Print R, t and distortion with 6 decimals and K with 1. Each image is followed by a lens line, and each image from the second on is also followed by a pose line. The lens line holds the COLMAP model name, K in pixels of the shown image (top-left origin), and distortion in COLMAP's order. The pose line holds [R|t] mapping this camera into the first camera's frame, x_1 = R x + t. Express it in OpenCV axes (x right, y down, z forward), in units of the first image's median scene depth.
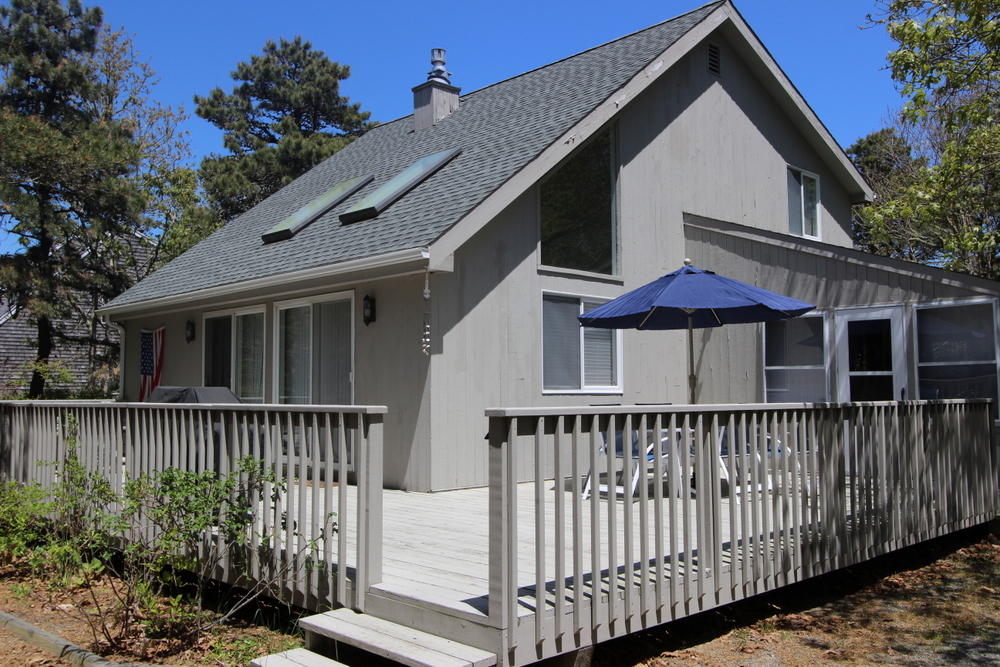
lens RADIAL K [[891.9, 0, 500.8], [0, 891.9, 338.6], [0, 0, 1]] dist [0.013582, 0.004413]
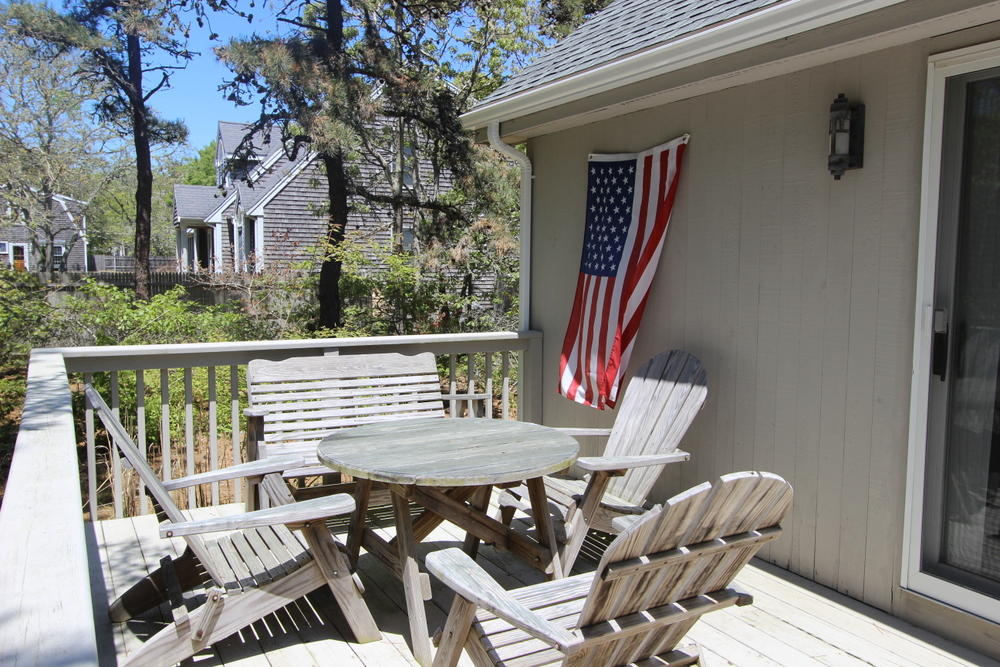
lens RADIAL K [[792.9, 0, 498.9], [0, 792.9, 332.5], [0, 0, 1]] dist [0.003062, 0.001458]
pose [[0.966568, 0.038719, -0.253469, -0.294674], [-0.000412, 0.988767, 0.149466, 0.011774], [0.256409, -0.144365, 0.955727, 0.556357]]
